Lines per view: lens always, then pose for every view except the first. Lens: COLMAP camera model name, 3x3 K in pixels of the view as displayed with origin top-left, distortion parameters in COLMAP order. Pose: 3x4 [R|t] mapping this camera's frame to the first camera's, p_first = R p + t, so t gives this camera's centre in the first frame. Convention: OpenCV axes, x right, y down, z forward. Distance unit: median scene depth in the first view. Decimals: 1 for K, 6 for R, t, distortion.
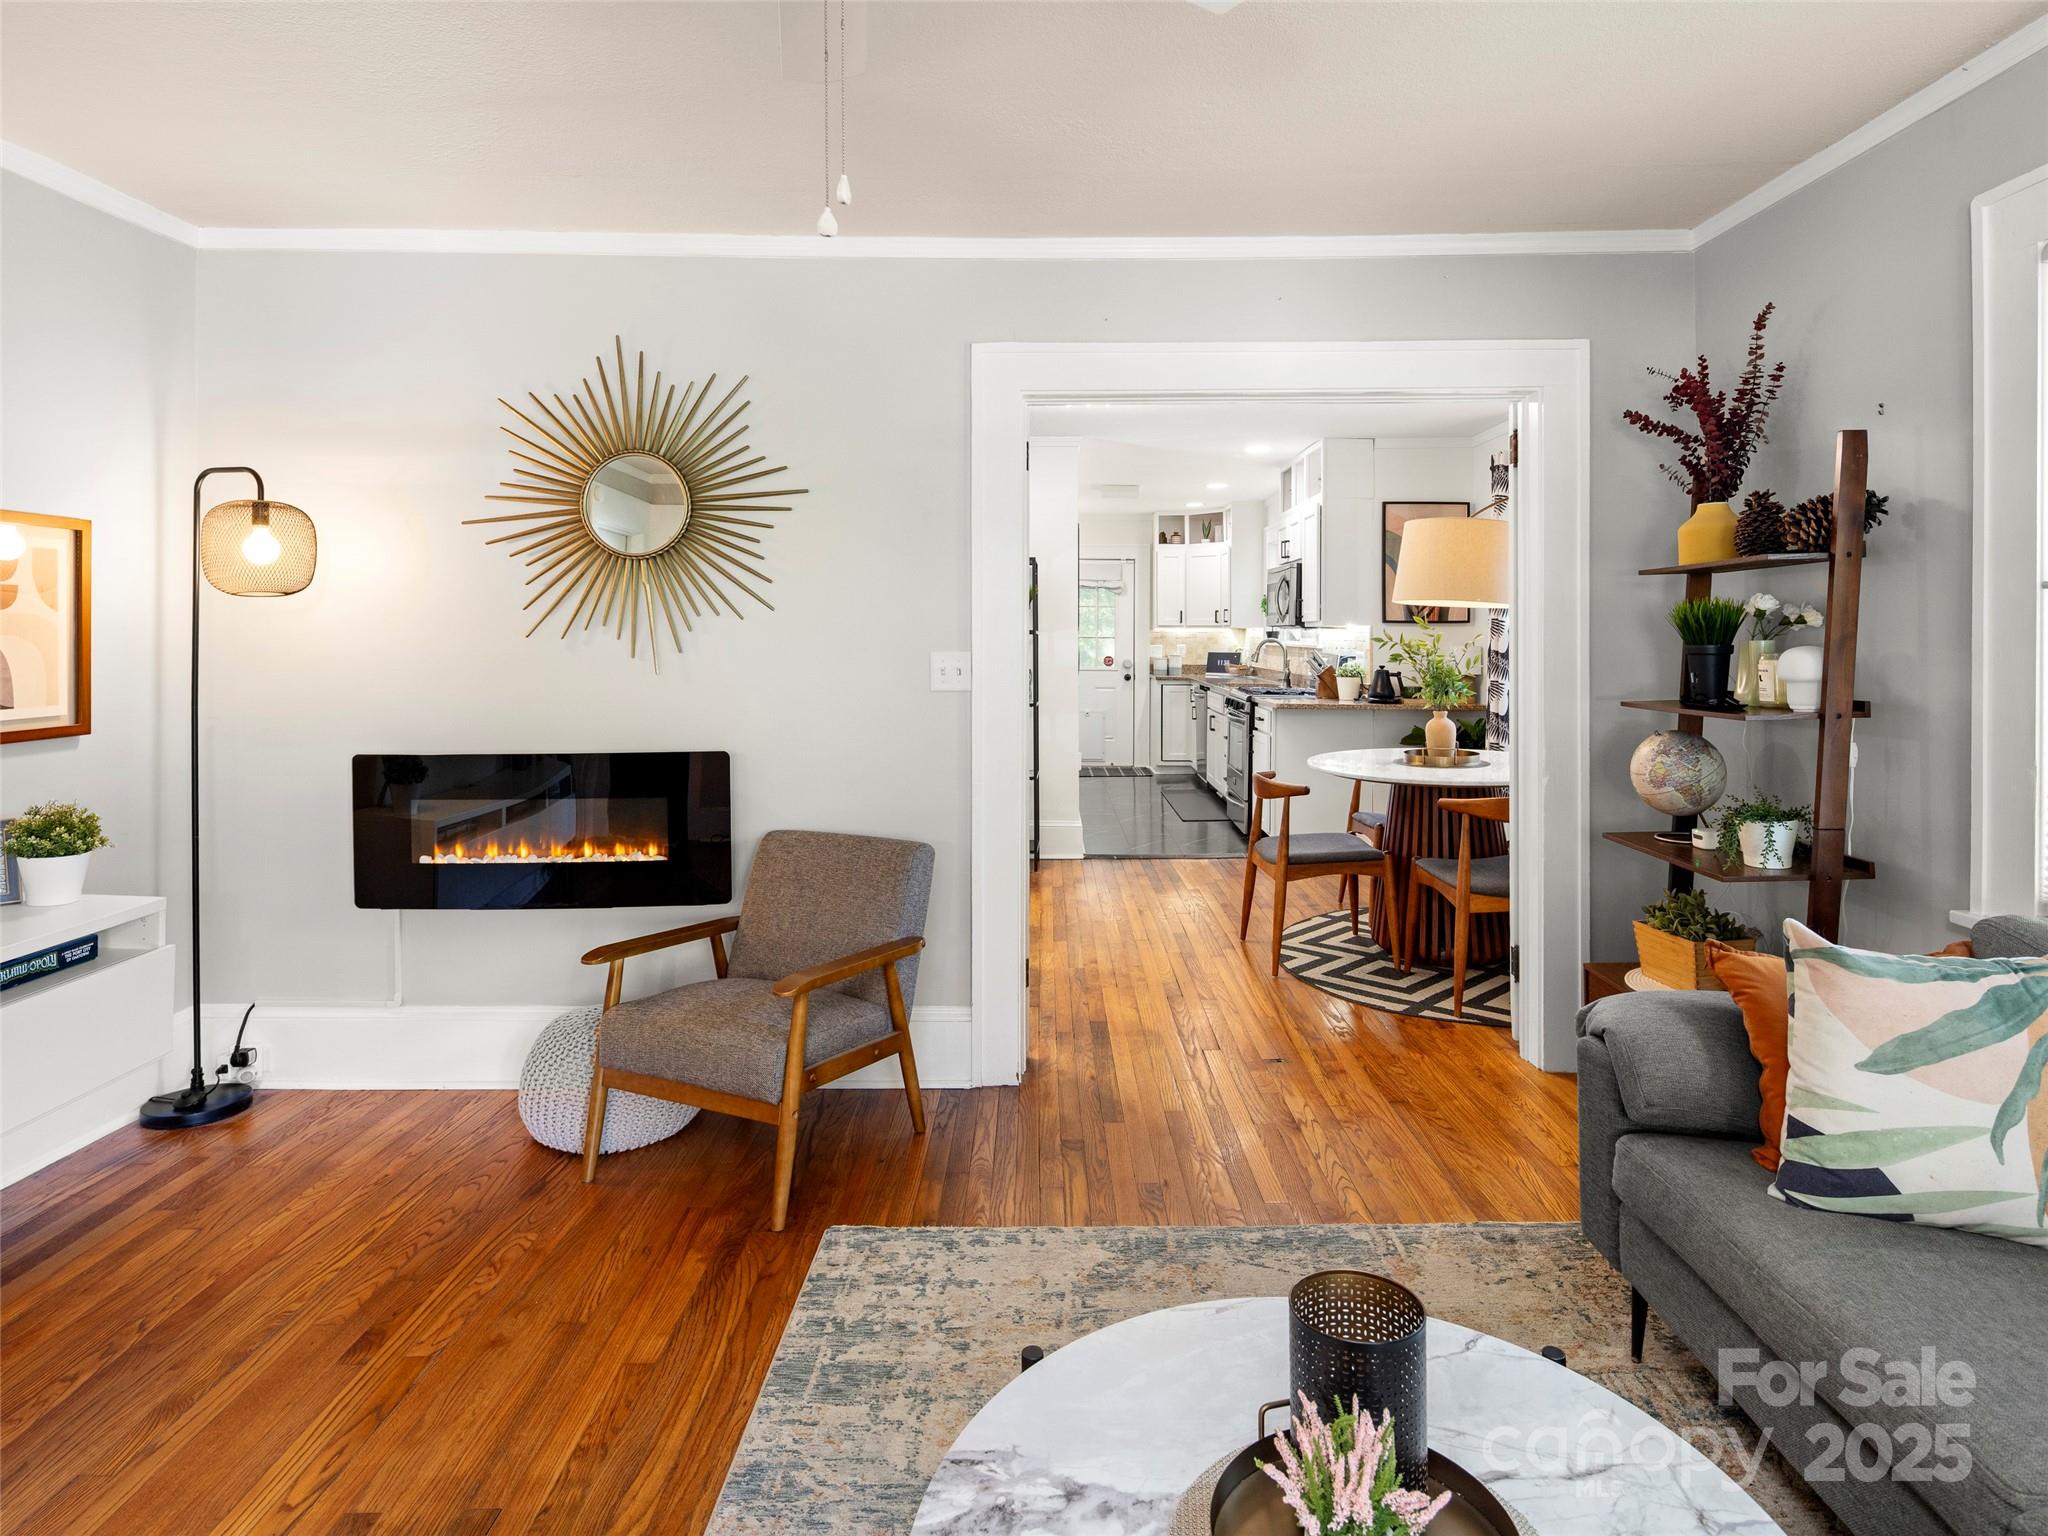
lens RADIAL K [[1127.1, 0, 1035.0], [0, 1127.1, 628.6], [0, 0, 1]] dist [0.003442, -0.005242]
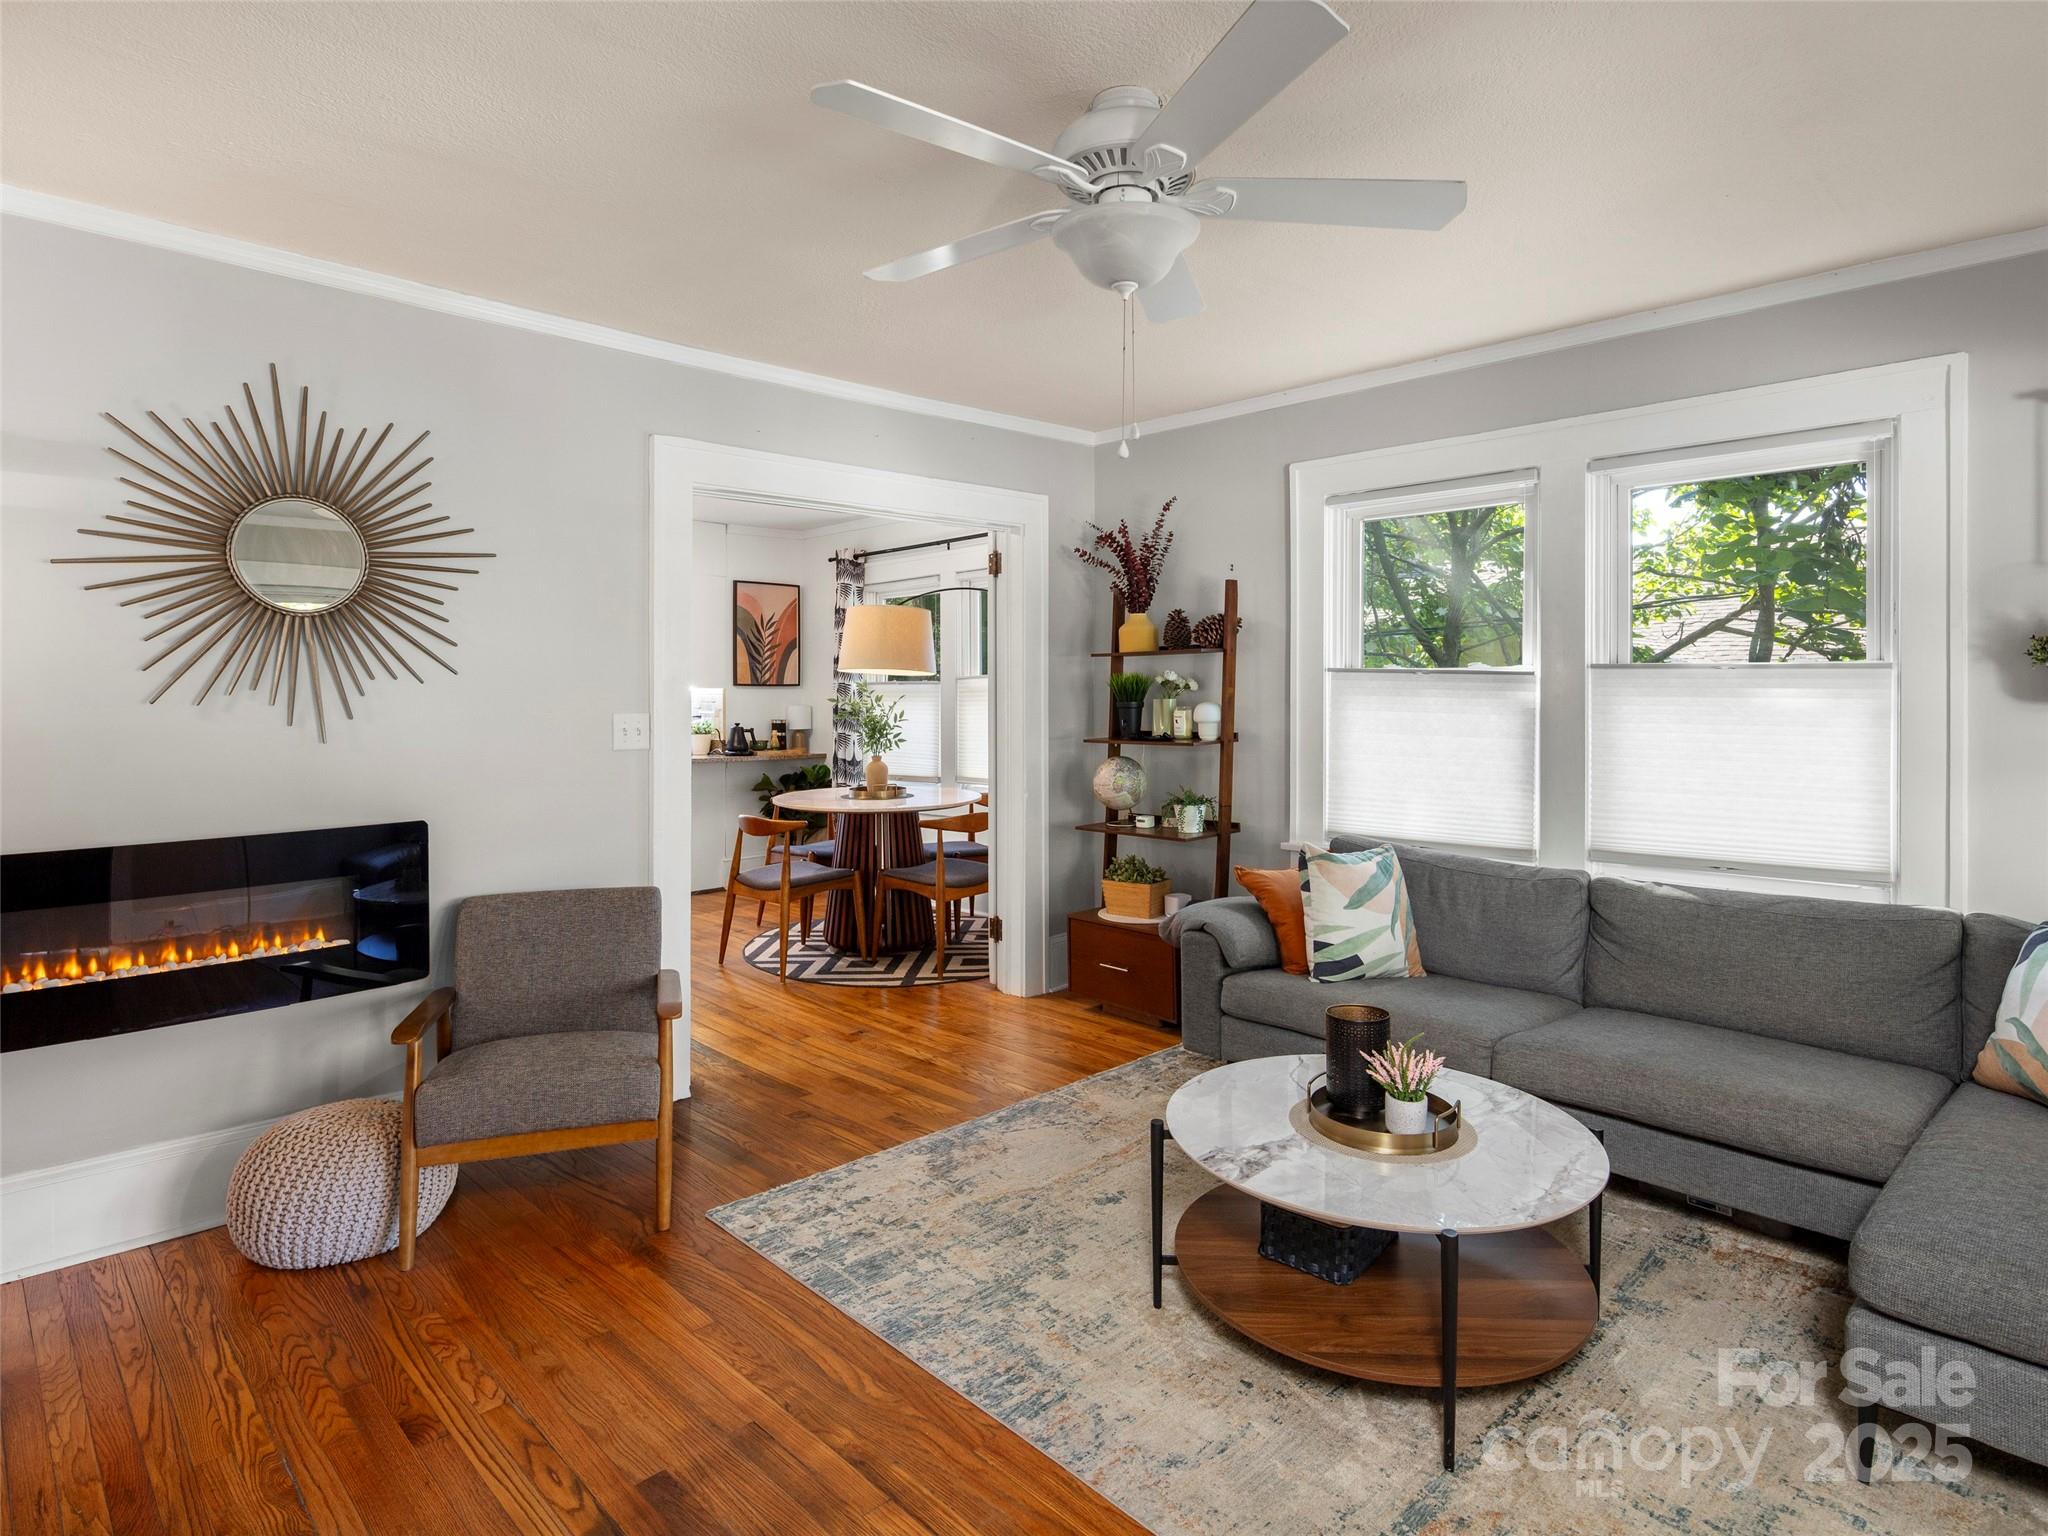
lens RADIAL K [[1127.1, 0, 977.3], [0, 1127.1, 685.7], [0, 0, 1]] dist [0.003442, -0.005242]
pose [[0.741548, 0.002157, 0.670897, -0.432878], [0.000274, 0.999994, -0.003518, -0.002016], [-0.670900, 0.002792, 0.741543, -0.024496]]
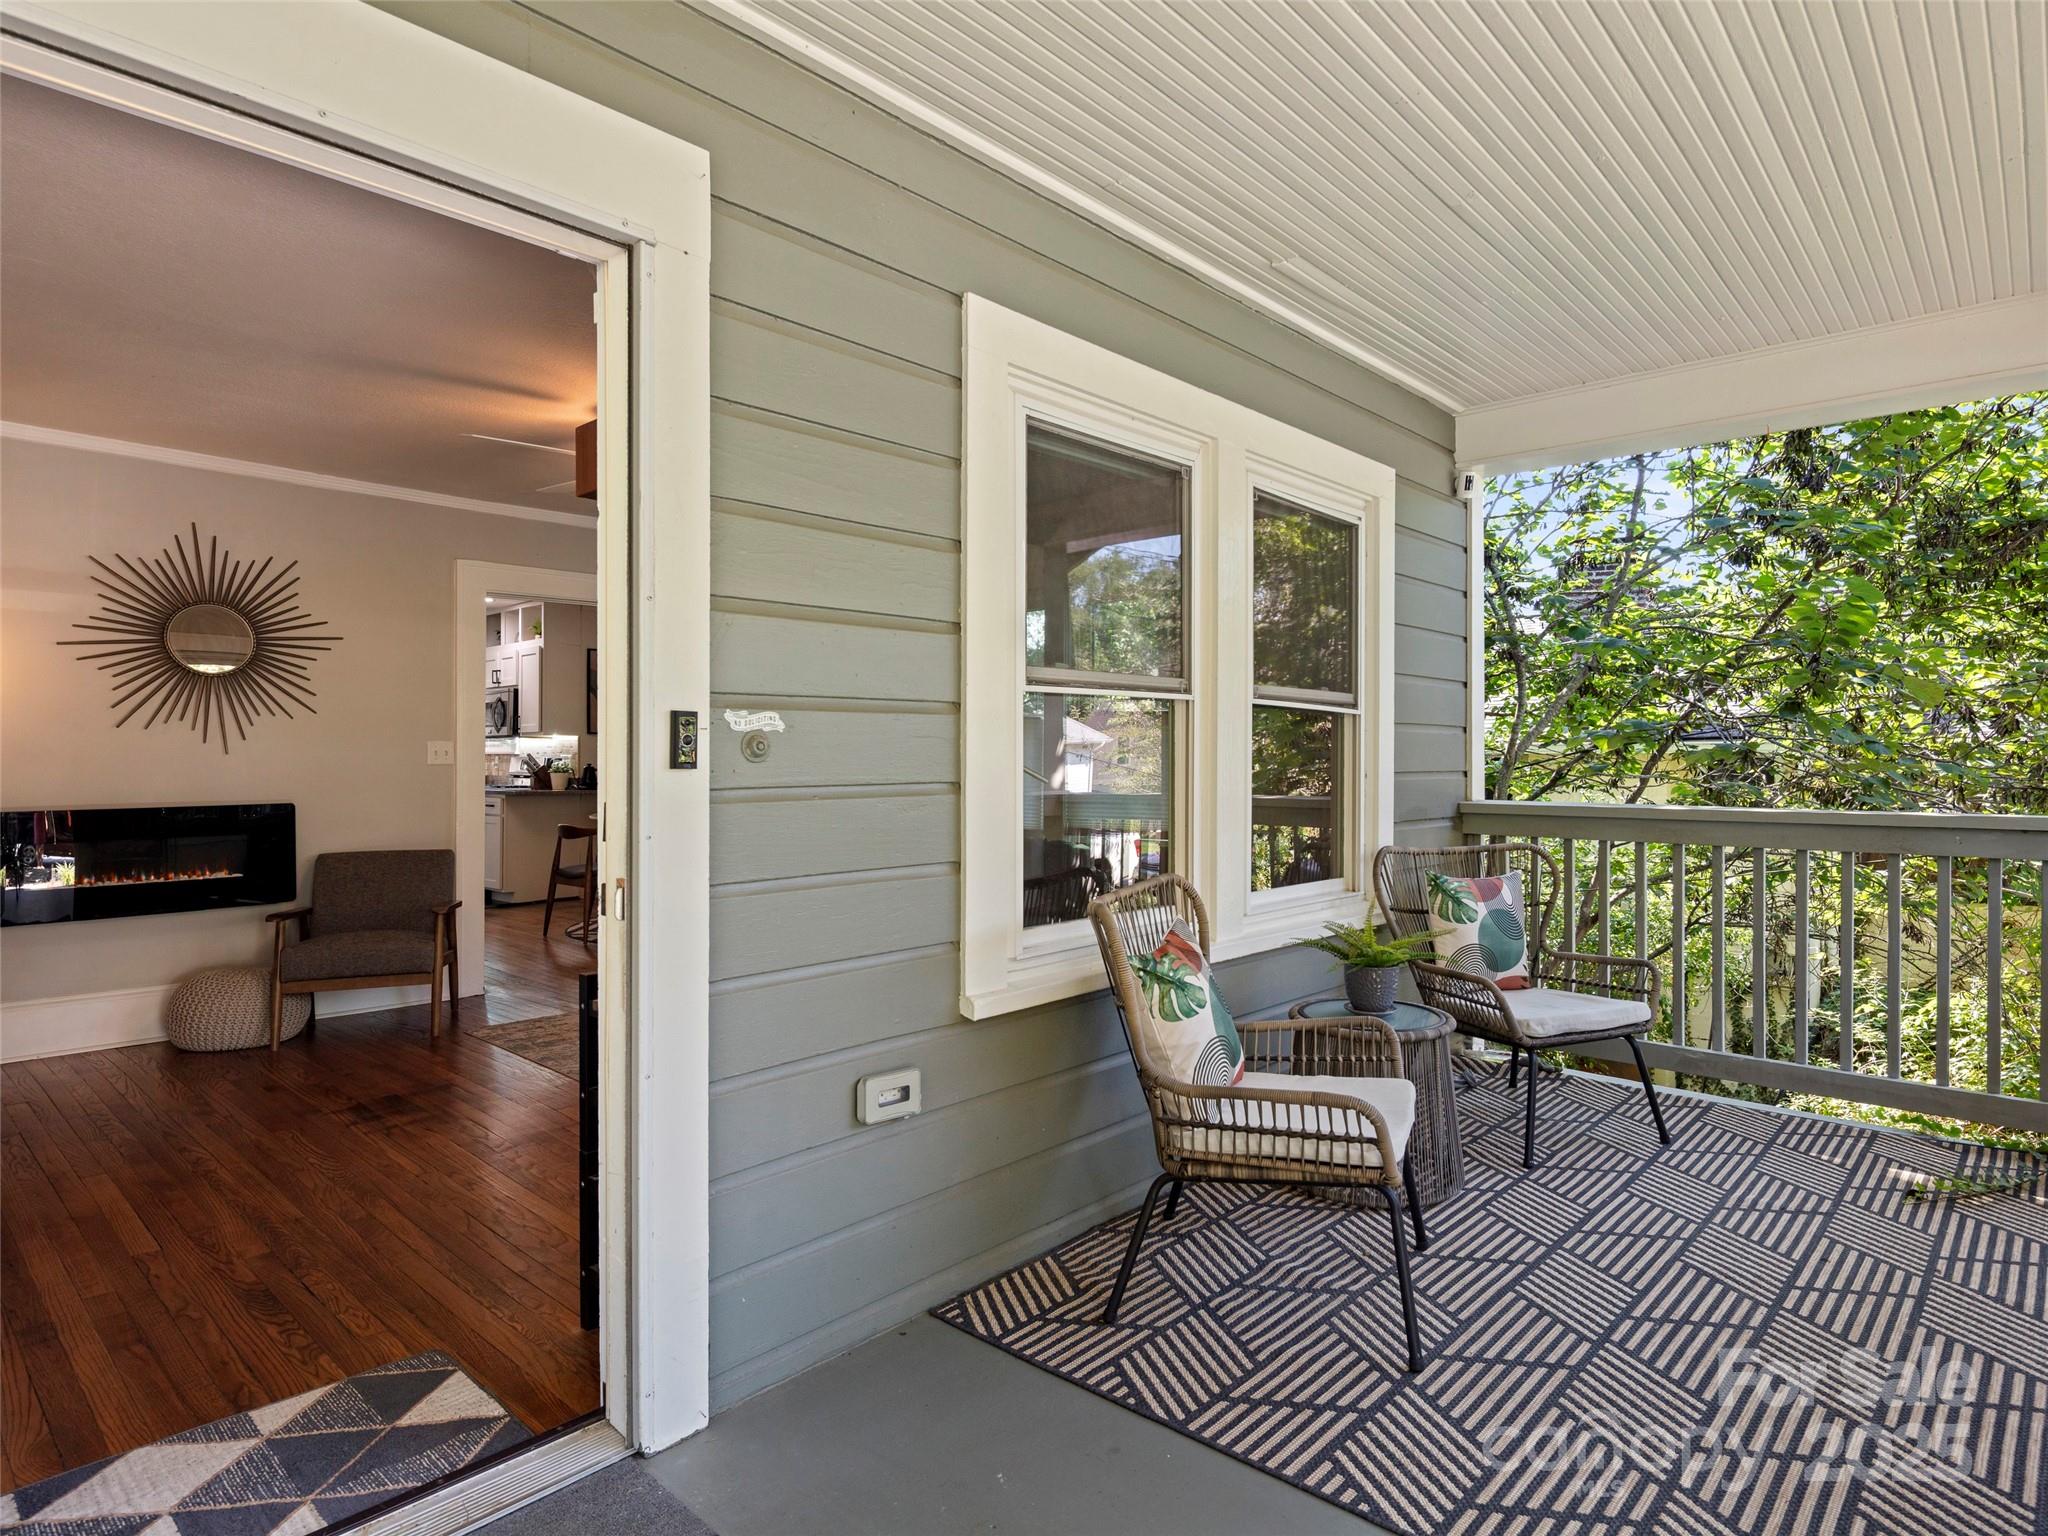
lens RADIAL K [[1127.1, 0, 1032.1], [0, 1127.1, 753.1], [0, 0, 1]] dist [0.003442, -0.005242]
pose [[0.688993, 0.002401, 0.724764, -0.530767], [-0.002708, 0.999996, -0.000739, 0.028834], [-0.724763, -0.001453, 0.688996, -0.620889]]
